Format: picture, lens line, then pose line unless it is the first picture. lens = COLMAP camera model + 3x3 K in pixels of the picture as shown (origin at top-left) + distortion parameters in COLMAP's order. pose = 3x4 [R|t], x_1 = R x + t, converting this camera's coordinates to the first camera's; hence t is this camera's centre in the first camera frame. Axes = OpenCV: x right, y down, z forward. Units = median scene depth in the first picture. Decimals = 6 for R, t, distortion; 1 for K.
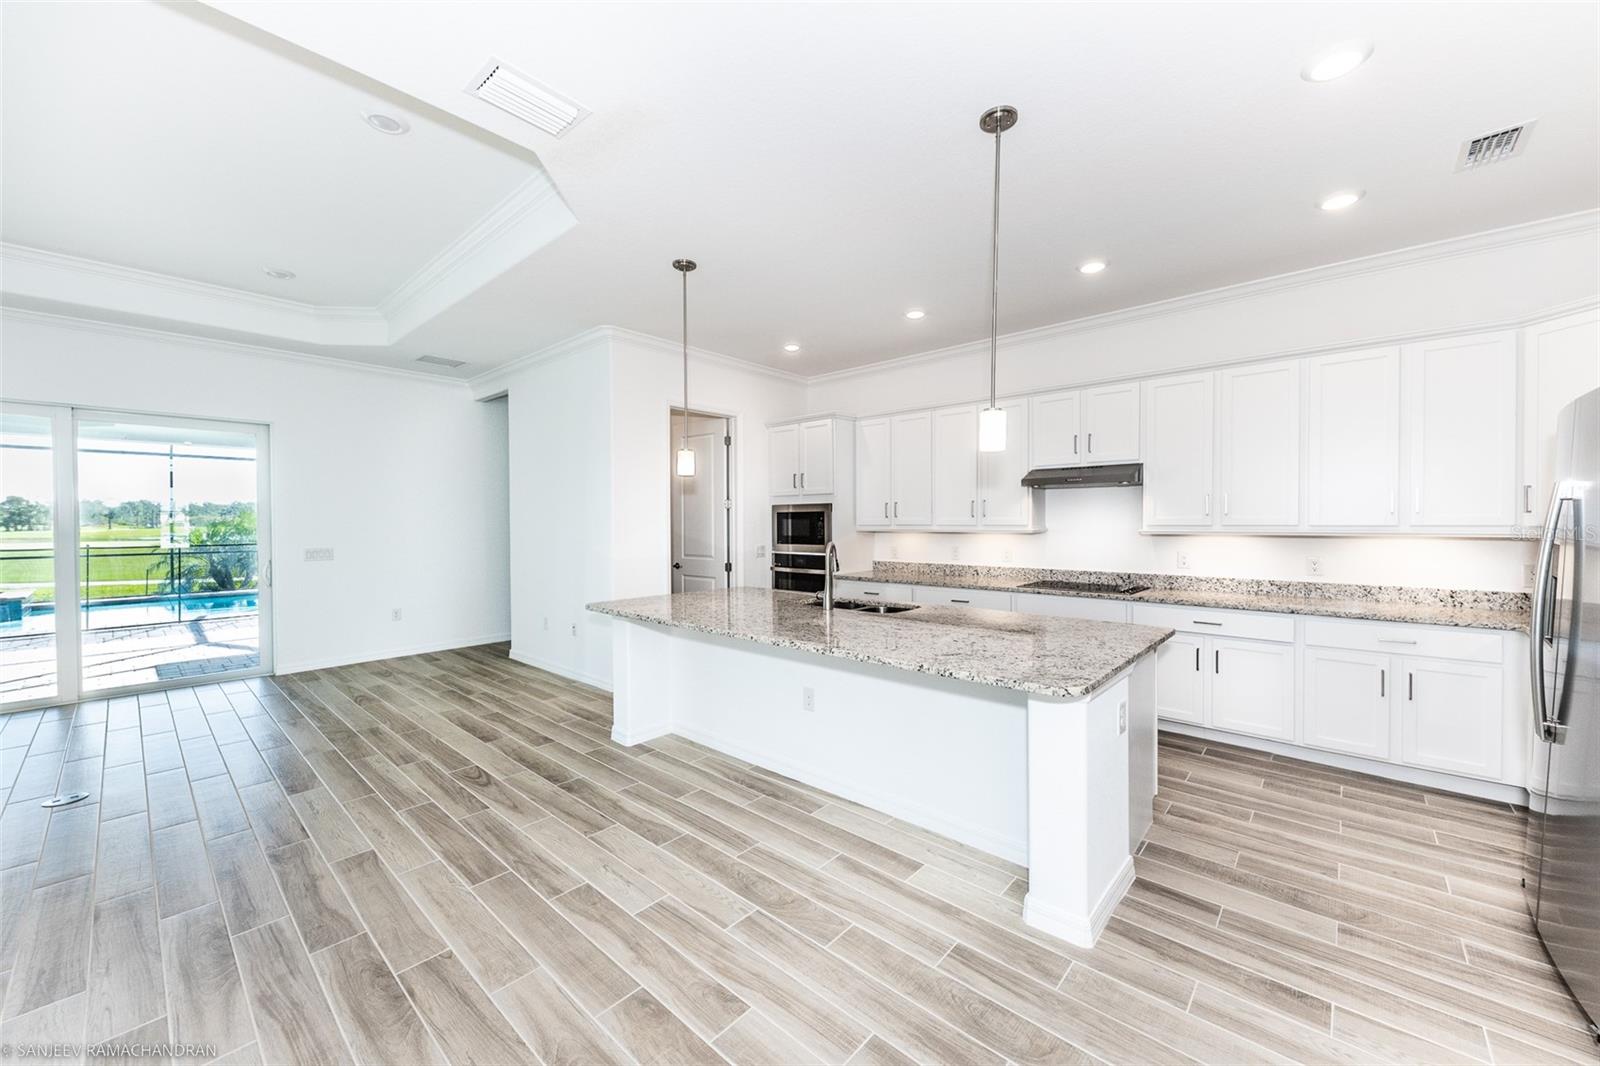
lens RADIAL K [[591.4, 0, 784.1], [0, 591.4, 528.8], [0, 0, 1]] dist [0.001415, -0.001419]
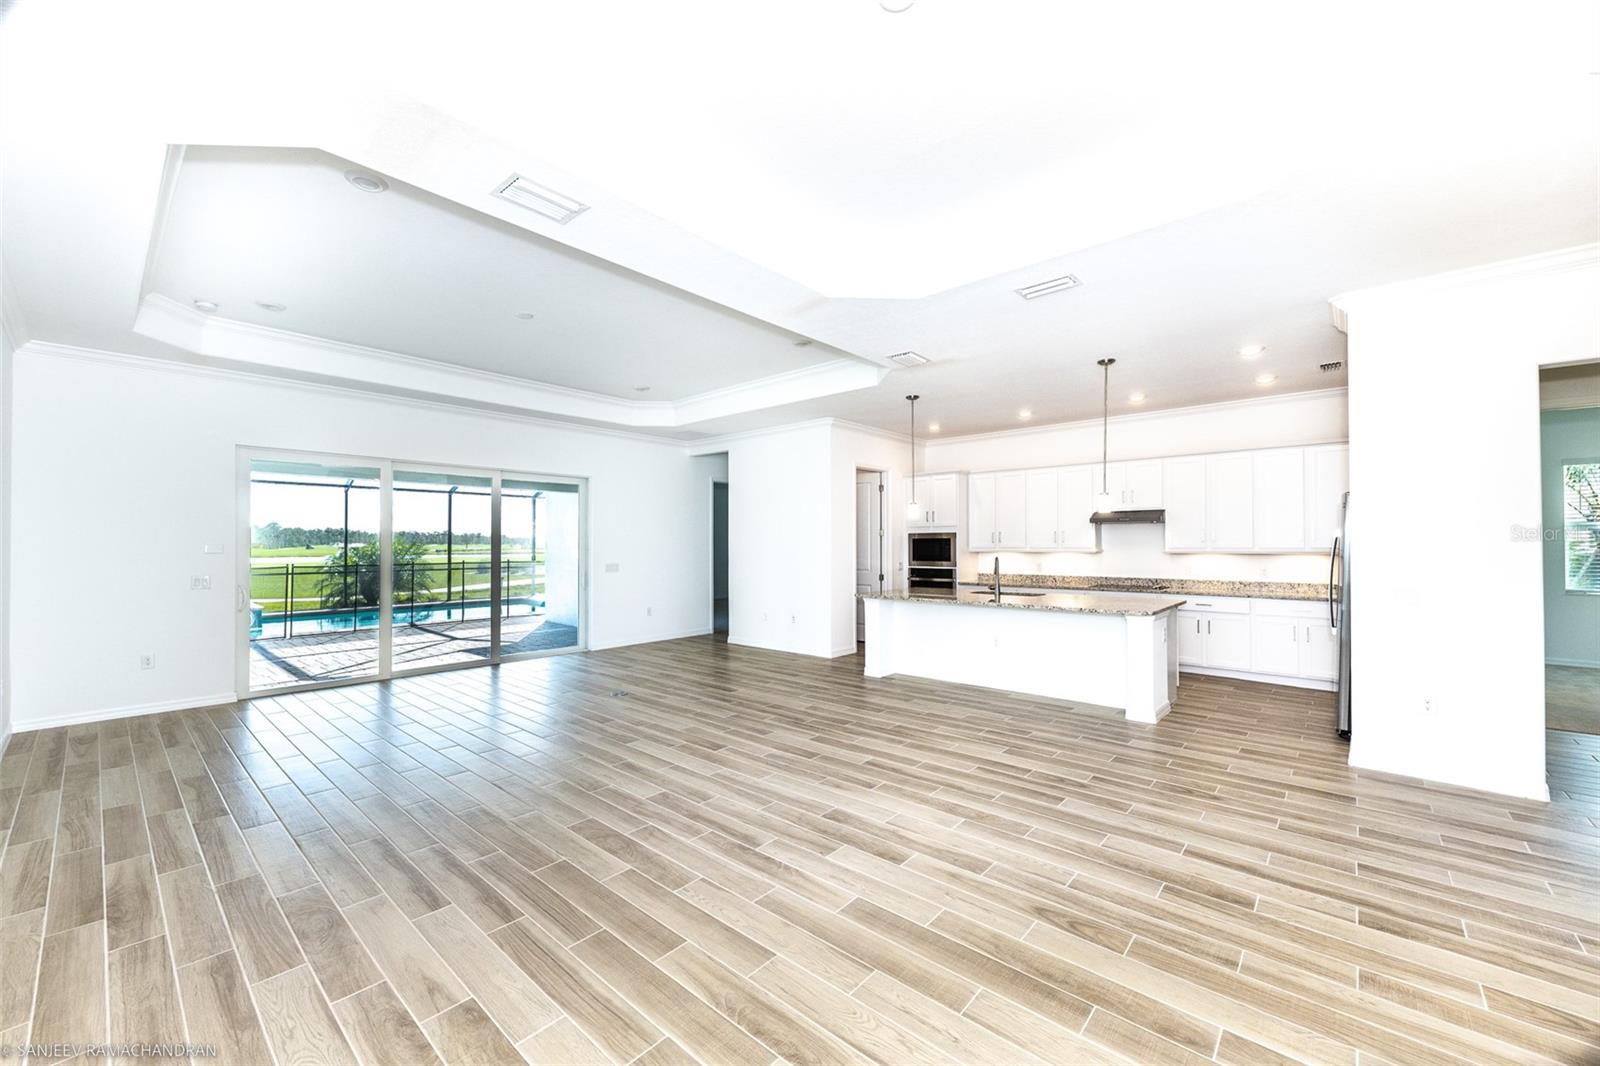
lens RADIAL K [[629.8, 0, 803.4], [0, 629.8, 542.9], [0, 0, 1]] dist [0.004461, -0.001477]
pose [[0.998887, 0.001228, 0.047146, -0.434271], [-0.000593, 0.999909, -0.013479, 0.002577], [-0.047159, 0.013436, 0.998797, -0.630613]]
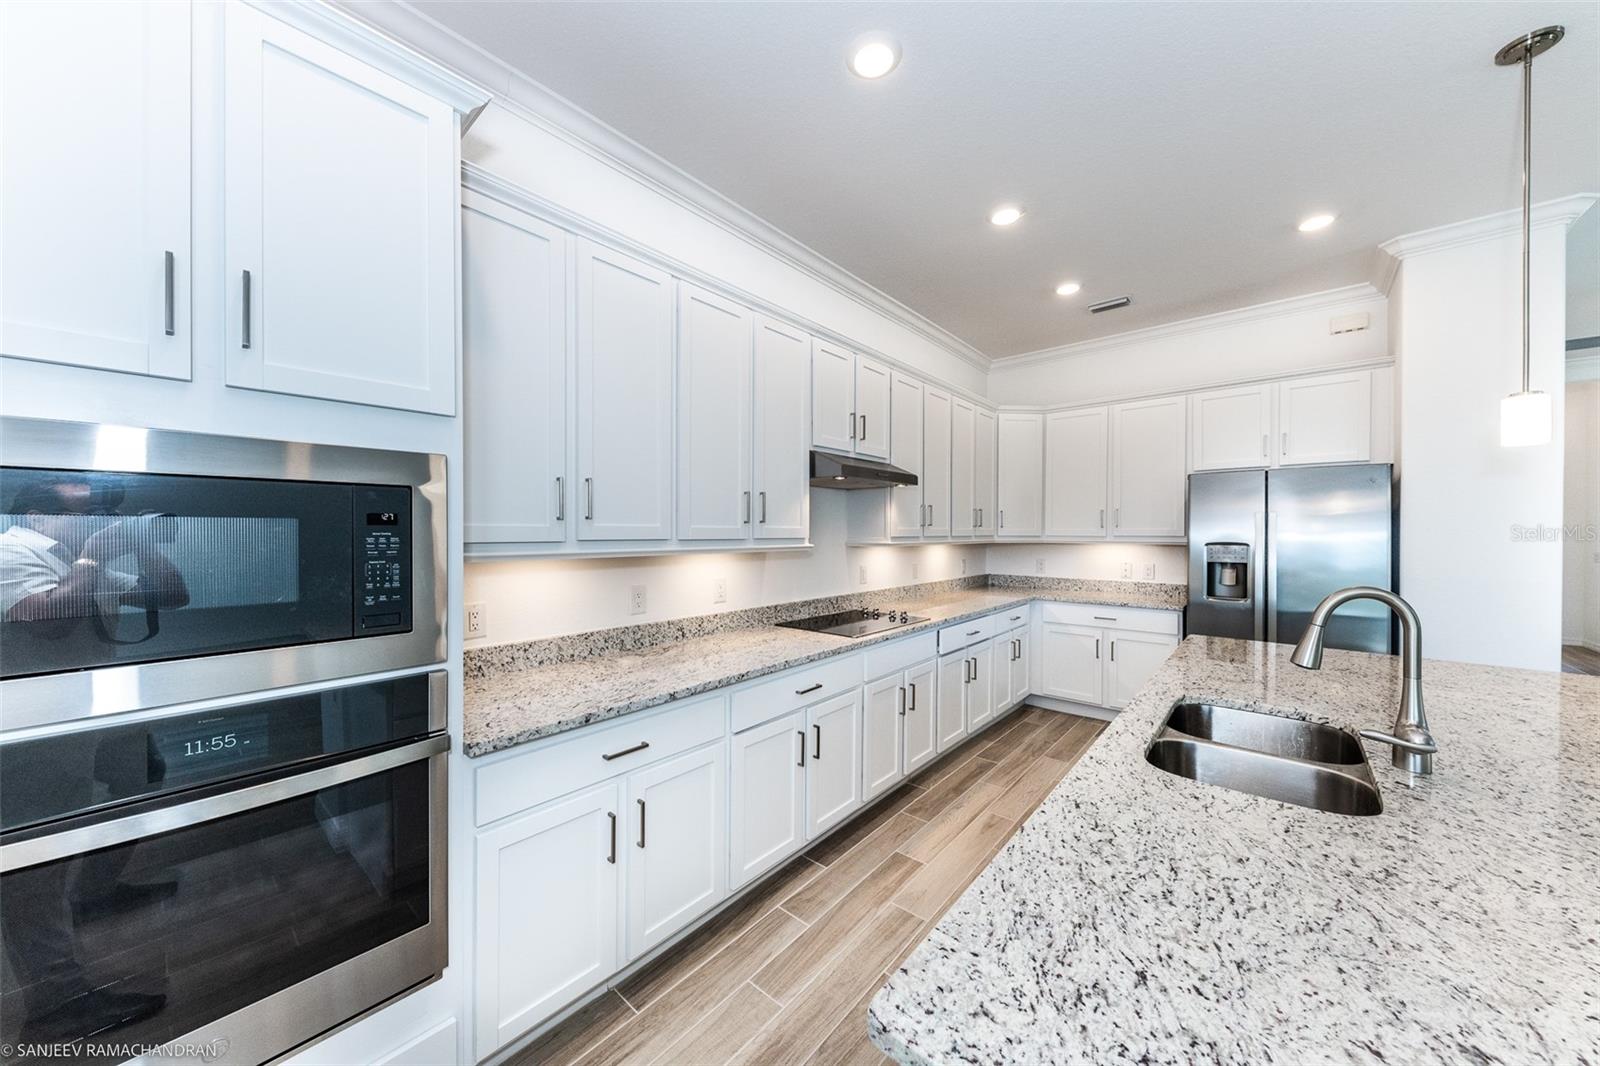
lens RADIAL K [[565.1, 0, 780.6], [0, 565.1, 538.7], [0, 0, 1]] dist [0.009633, -0.003878]
pose [[-0.015352, -0.011793, 0.999813, -0.180355], [0.007060, 0.999904, 0.011903, -0.012882], [-0.999857, 0.007242, -0.015267, 0.995668]]
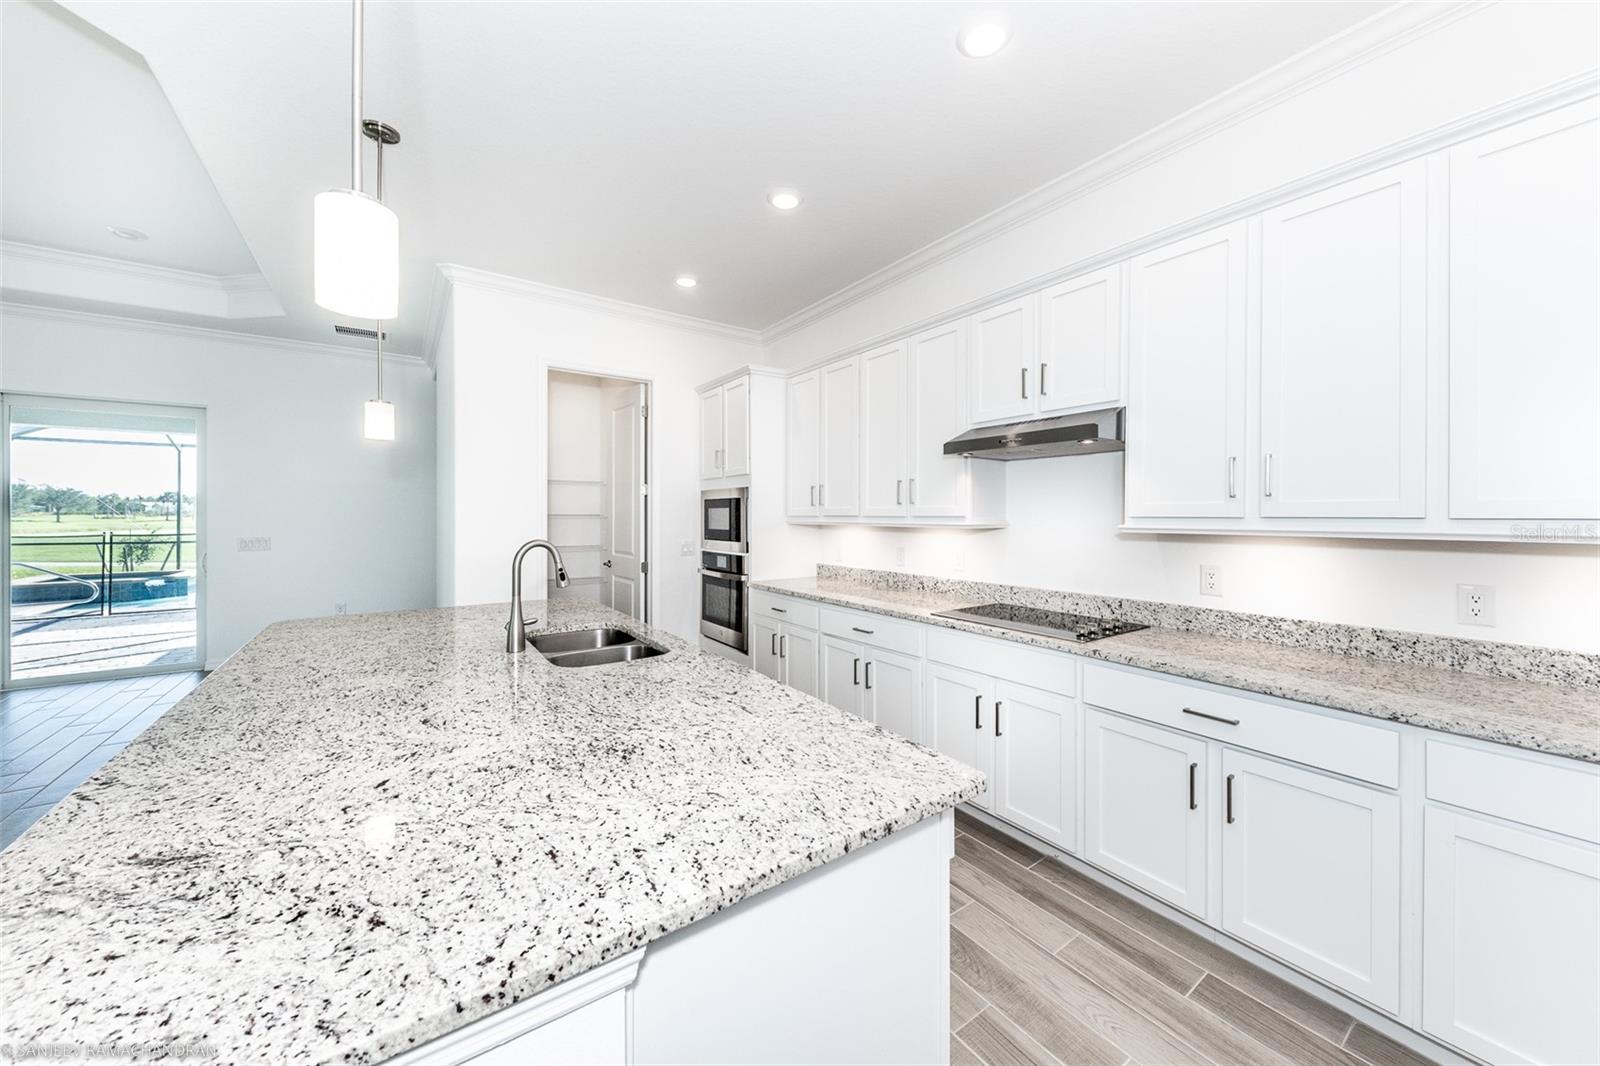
lens RADIAL K [[565.1, 0, 826.6], [0, 565.1, 517.1], [0, 0, 1]] dist [0.009633, -0.003878]
pose [[0.983028, 0.004935, -0.183391, 0.361830], [-0.005894, 0.999972, -0.004682, -0.002486], [0.183362, 0.005684, 0.983029, 0.351832]]
